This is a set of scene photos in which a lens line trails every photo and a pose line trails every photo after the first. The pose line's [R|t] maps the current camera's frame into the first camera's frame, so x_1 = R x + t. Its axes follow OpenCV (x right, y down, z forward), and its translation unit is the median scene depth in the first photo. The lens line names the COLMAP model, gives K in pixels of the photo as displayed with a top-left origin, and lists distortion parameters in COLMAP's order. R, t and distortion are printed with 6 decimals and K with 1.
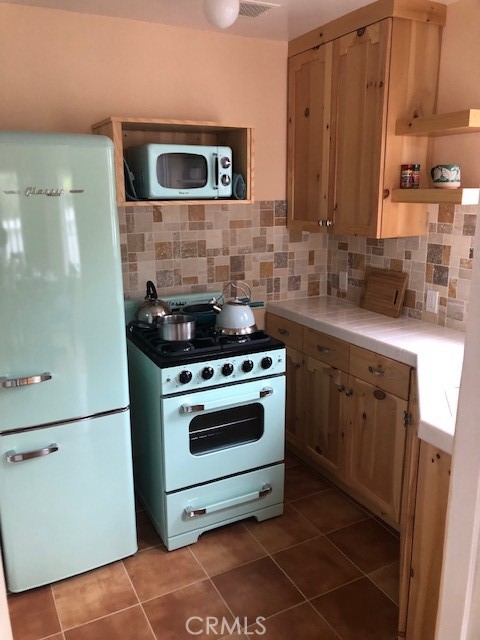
lens RADIAL K [[533.3, 0, 240.0], [0, 533.3, 320.0], [0, 0, 1]] dist [0.056817, -0.048432]
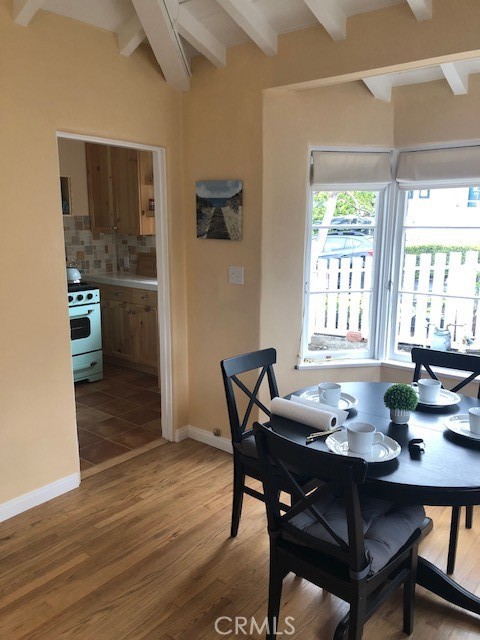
lens RADIAL K [[522.0, 0, 240.0], [0, 522.0, 320.0], [0, 0, 1]] dist [0.085204, -0.001276]
pose [[0.921087, -0.067534, 0.383456, -0.157572], [0.080069, 0.996648, -0.016802, 0.202330], [-0.381036, 0.046179, 0.923406, -0.837012]]
